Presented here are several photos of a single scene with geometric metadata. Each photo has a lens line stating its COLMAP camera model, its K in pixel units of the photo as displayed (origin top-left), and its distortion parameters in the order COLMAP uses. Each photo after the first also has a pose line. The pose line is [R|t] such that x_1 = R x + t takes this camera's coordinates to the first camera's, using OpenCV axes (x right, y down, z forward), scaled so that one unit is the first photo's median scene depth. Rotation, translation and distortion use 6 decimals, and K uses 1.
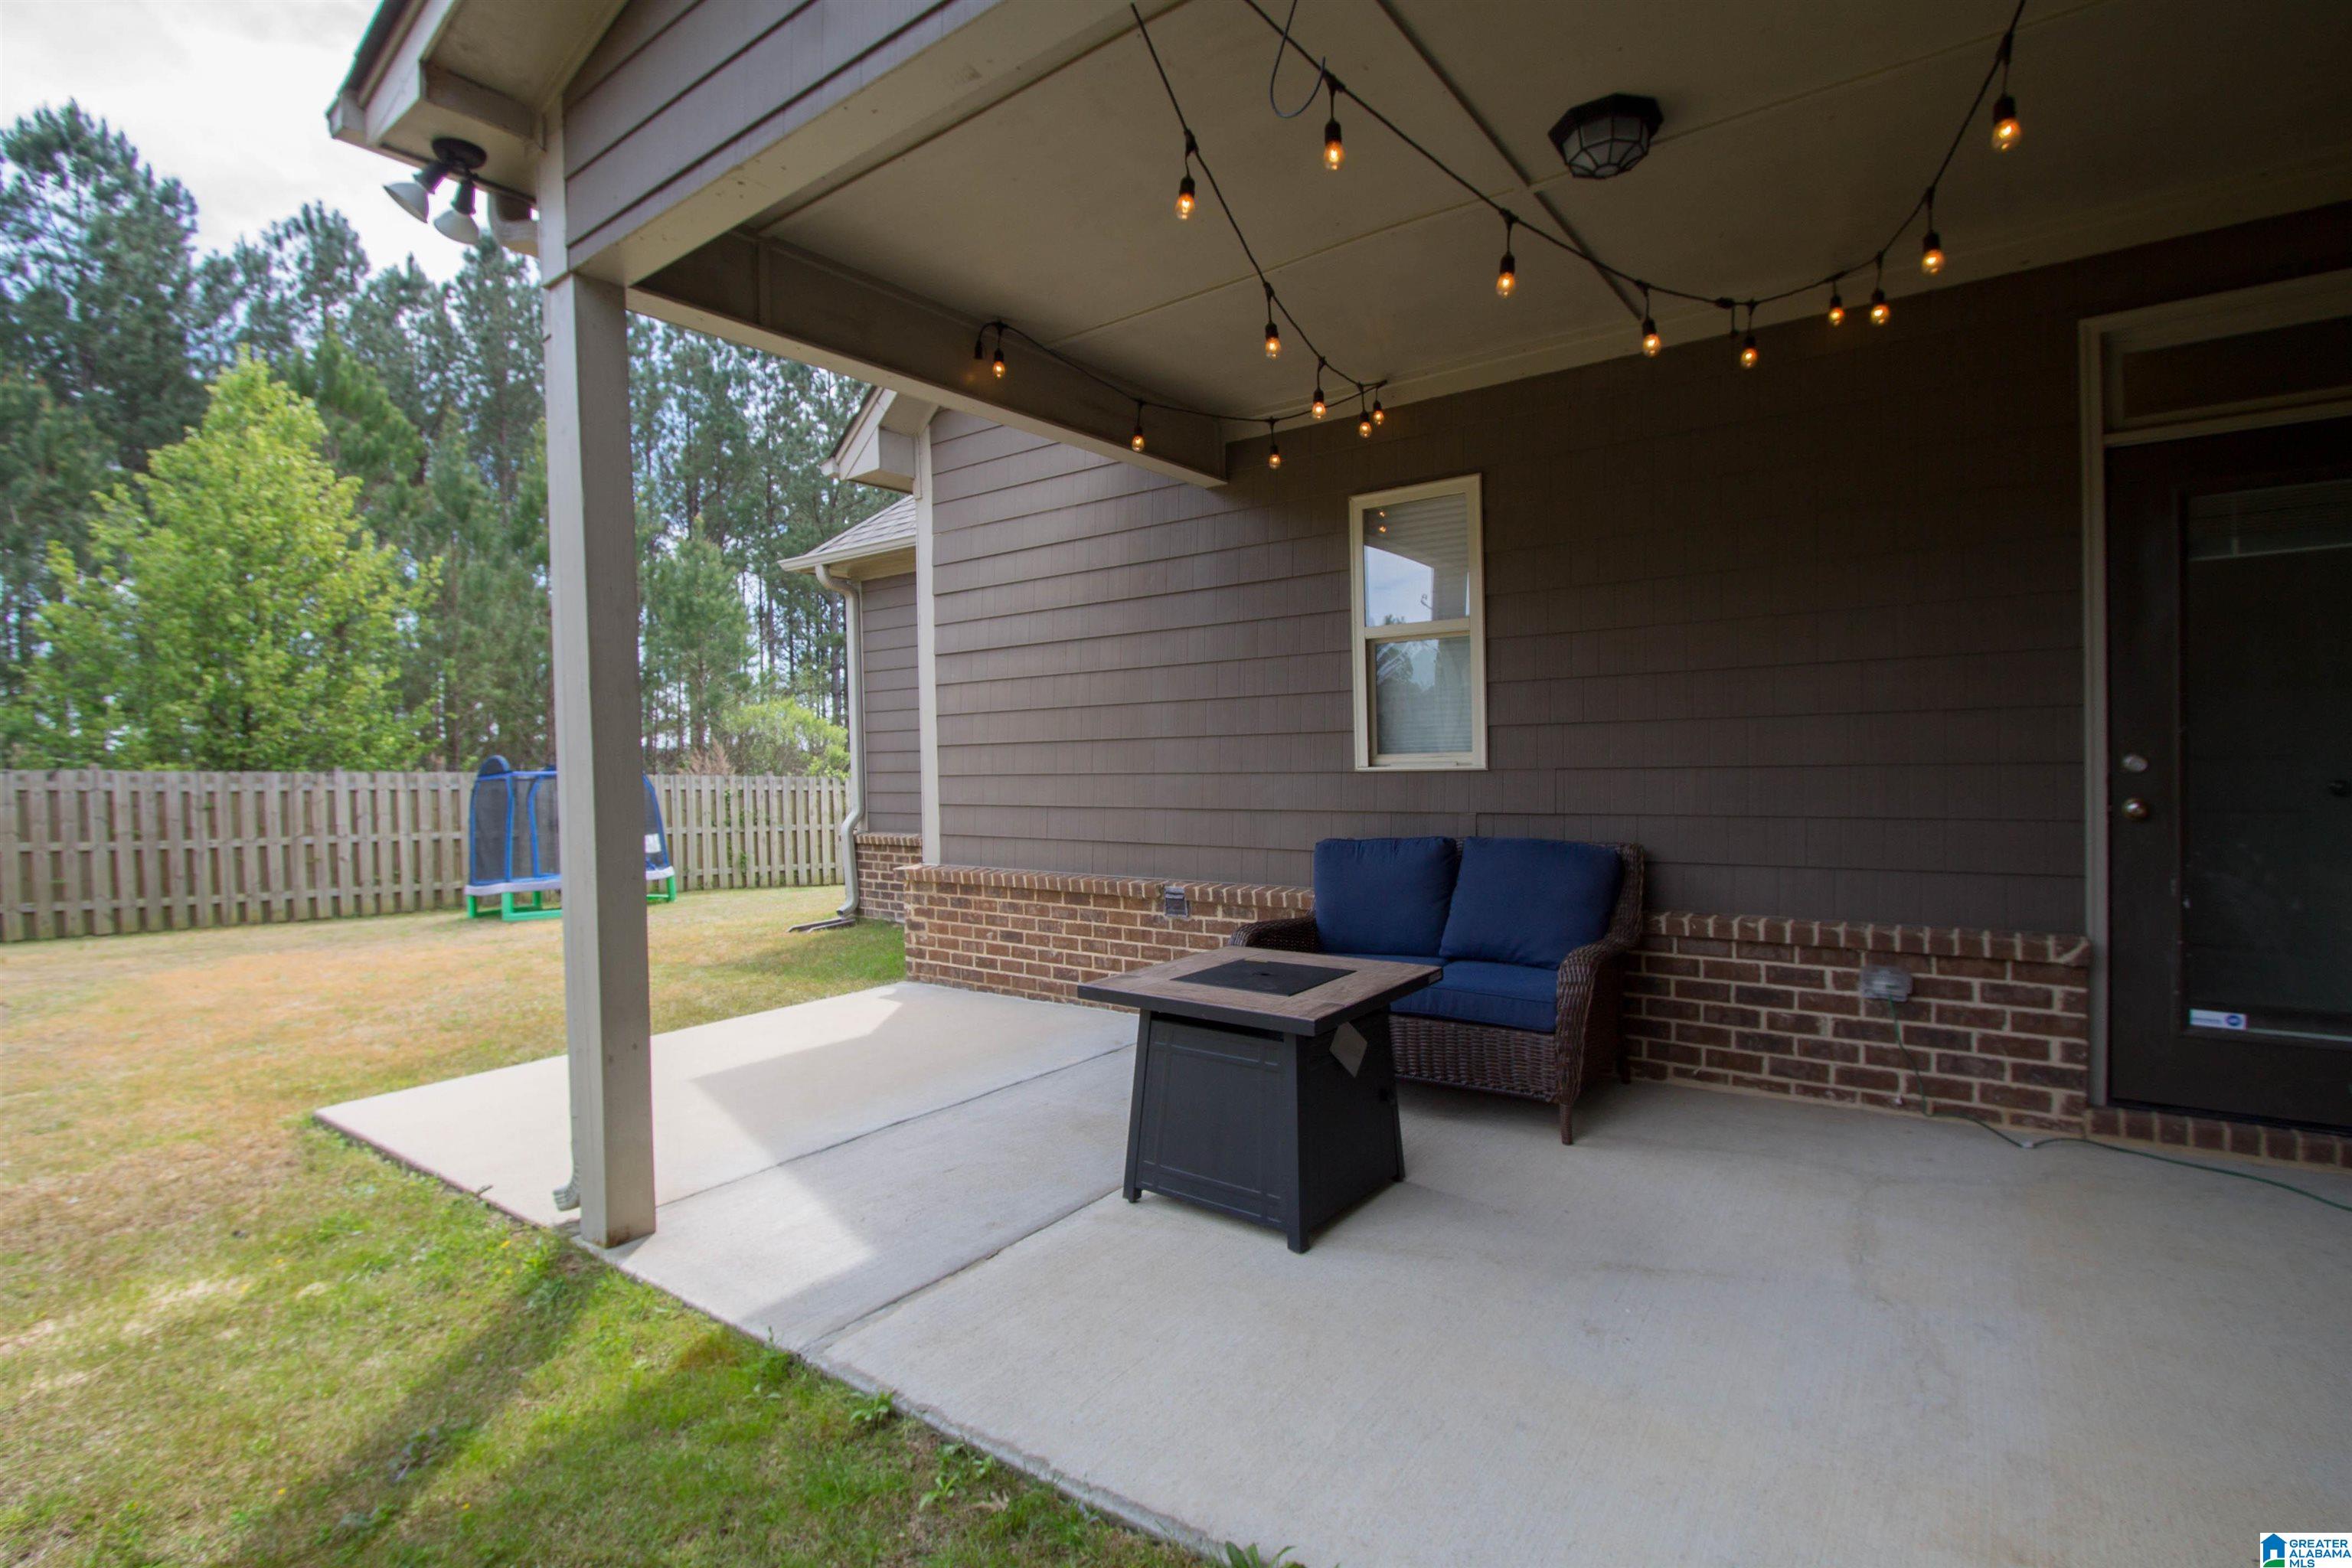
lens RADIAL K [[1120.7, 0, 1190.3], [0, 1120.7, 782.0], [0, 0, 1]] dist [-0.016557, 0.004677]
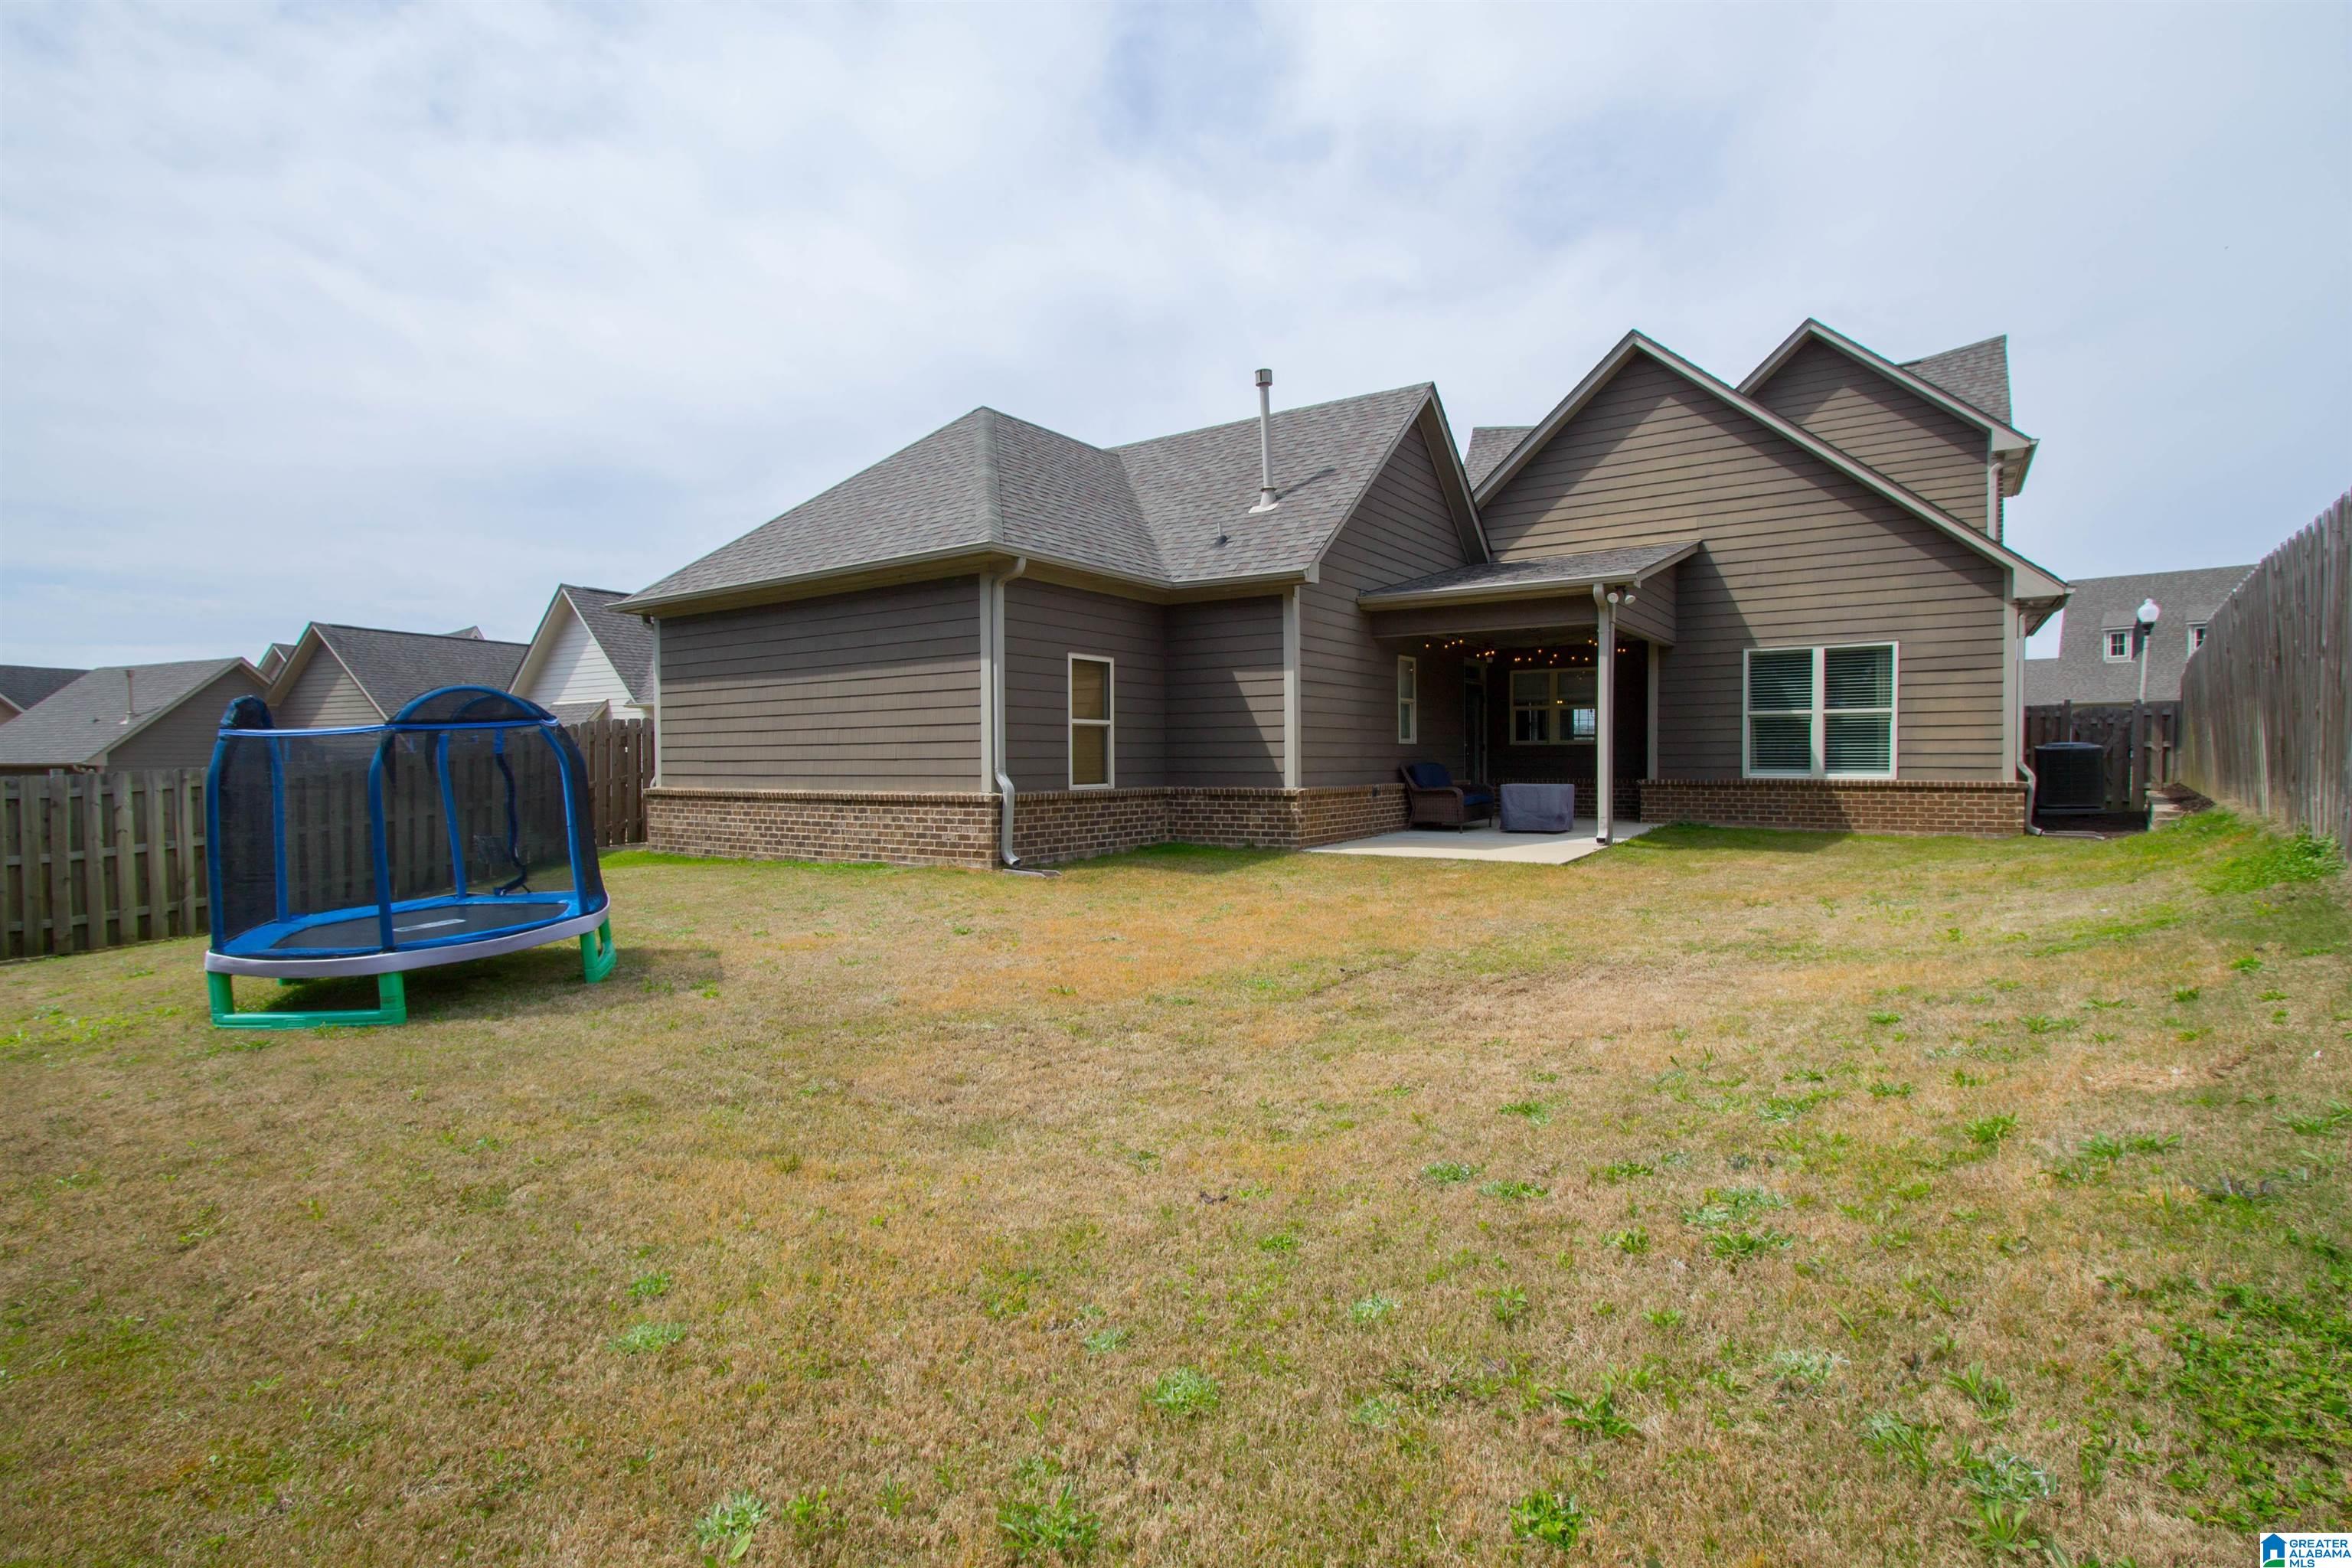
lens RADIAL K [[1120.7, 0, 1191.0], [0, 1120.7, 777.4], [0, 0, 1]] dist [-0.016557, 0.004677]
pose [[-0.052170, 0.002655, 0.998635, -2.287474], [0.025930, 0.999663, -0.001303, 0.057064], [-0.998301, 0.025827, -0.052222, 1.366760]]
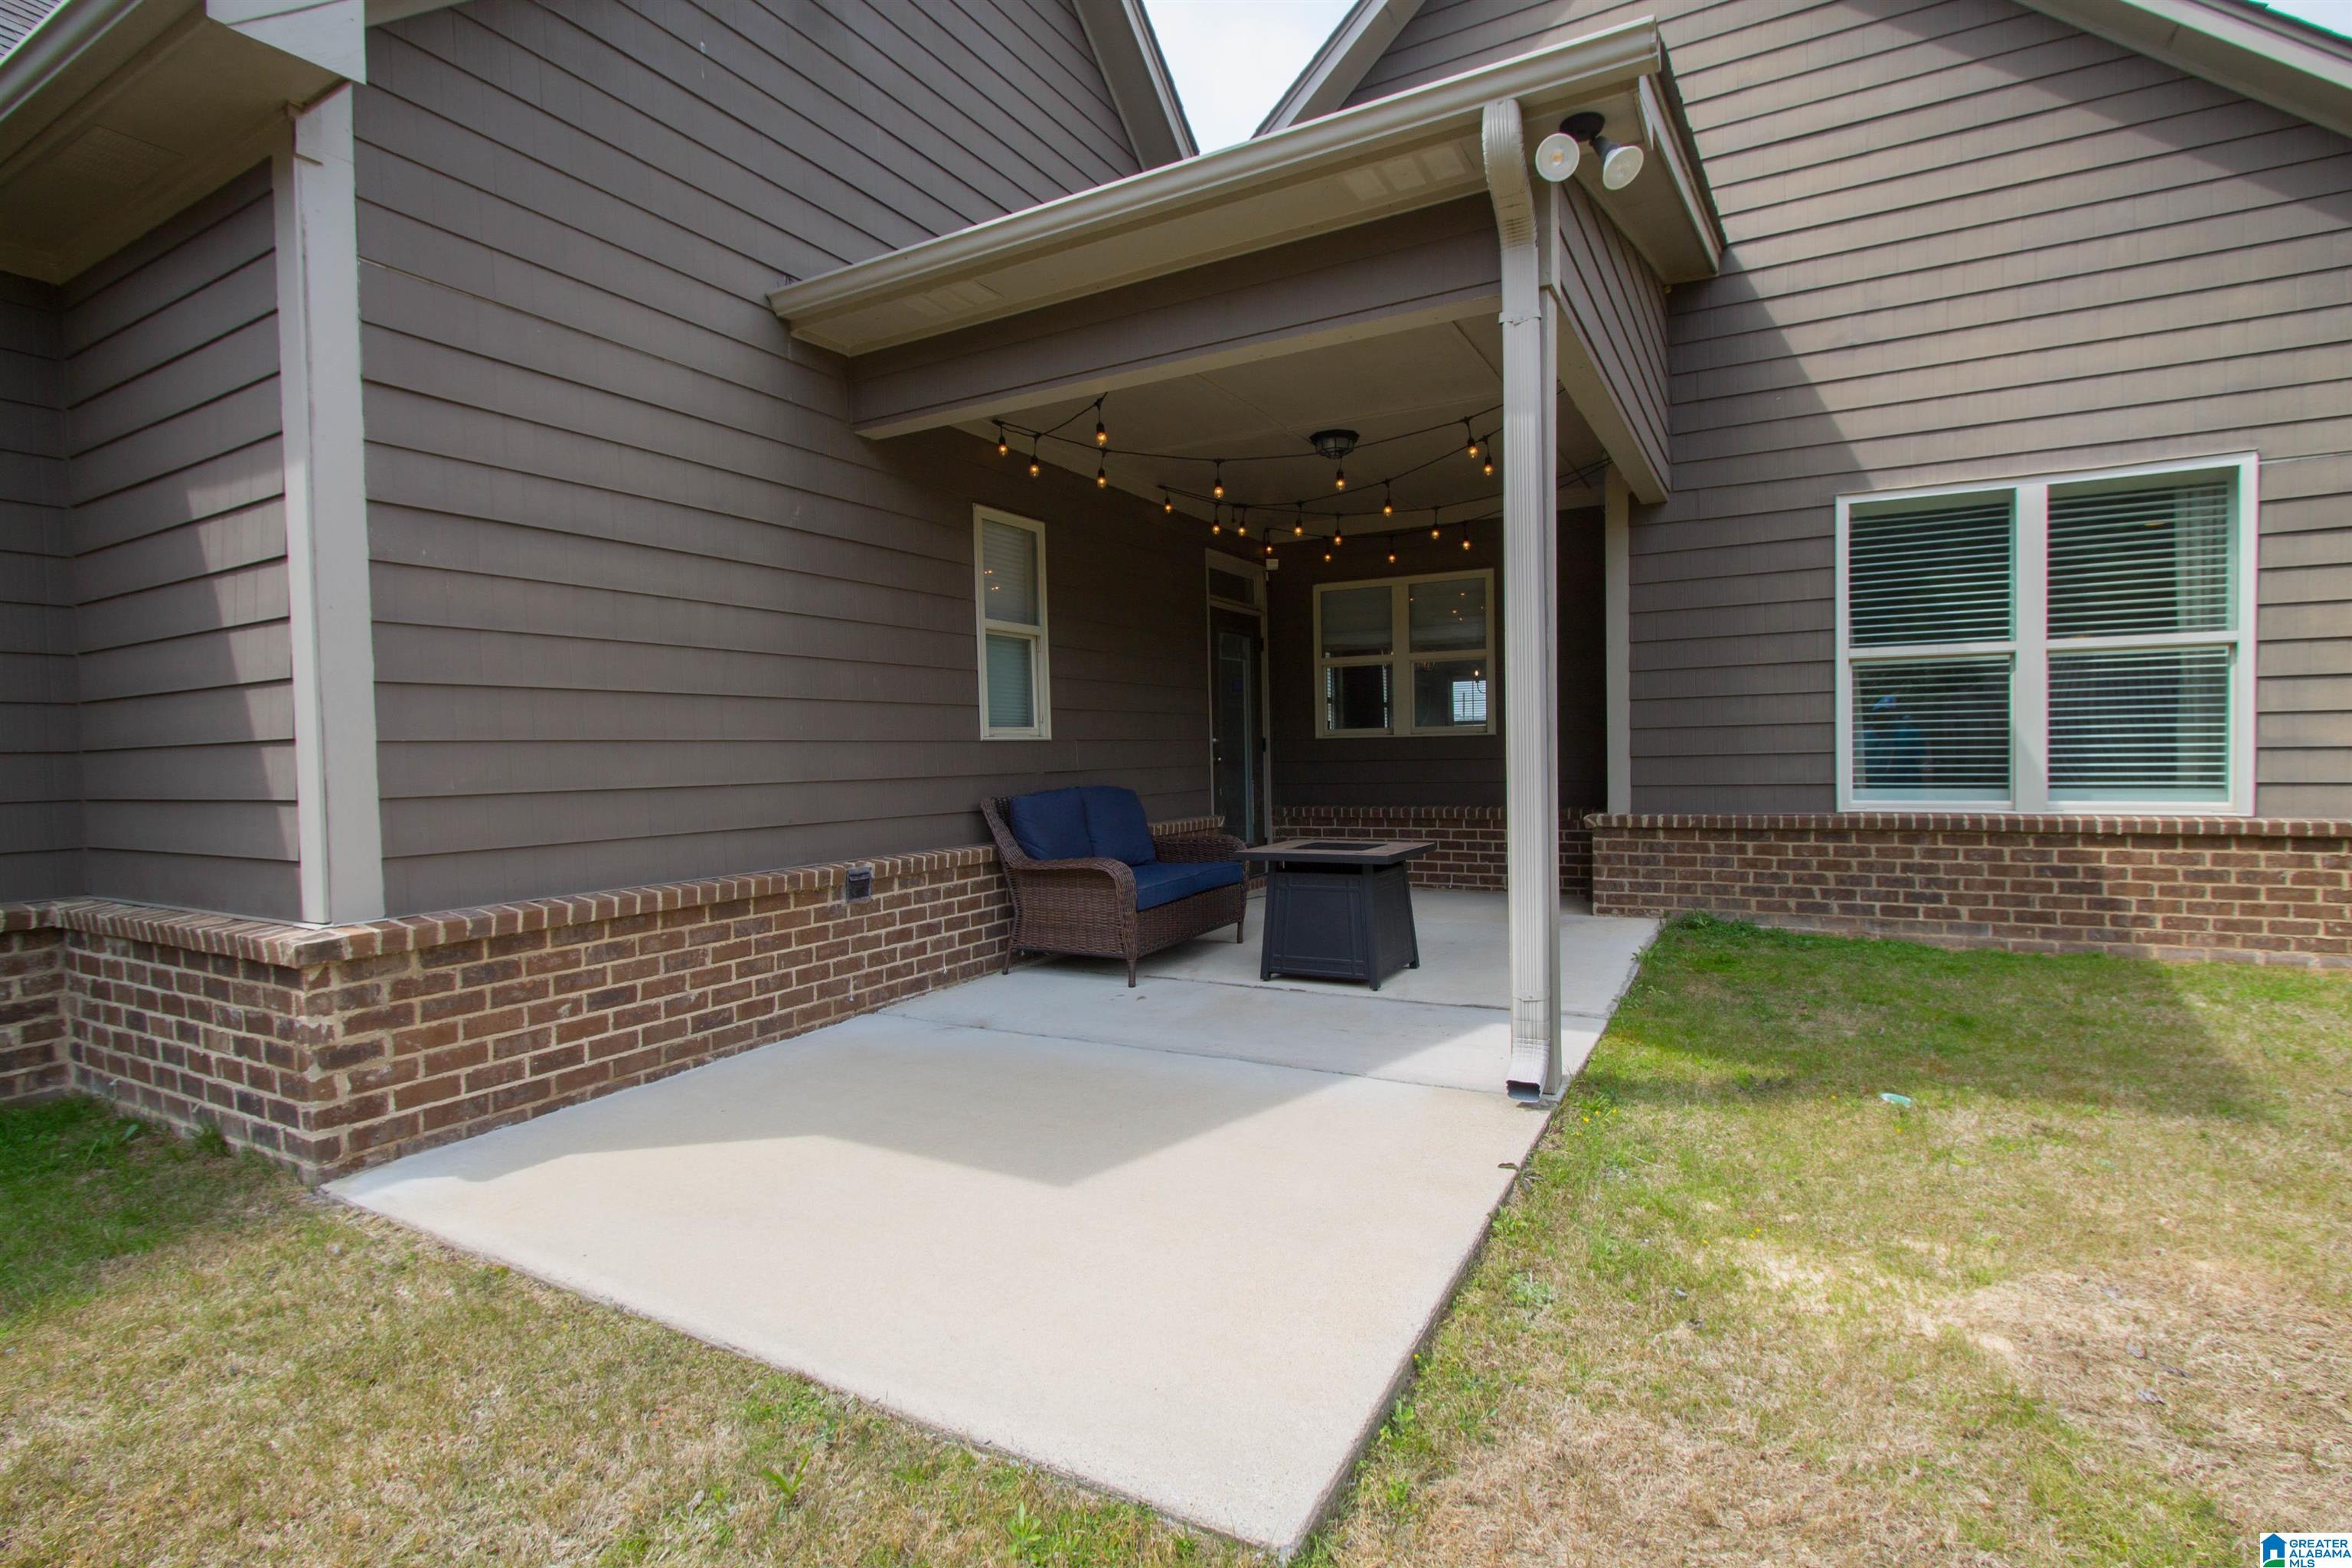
lens RADIAL K [[1120.7, 0, 1180.4], [0, 1120.7, 778.0], [0, 0, 1]] dist [-0.016557, 0.004677]
pose [[-0.136127, -0.001548, 0.990690, -0.810492], [0.042731, 0.999059, 0.007433, 0.023334], [-0.989769, 0.043345, -0.135933, 0.751150]]
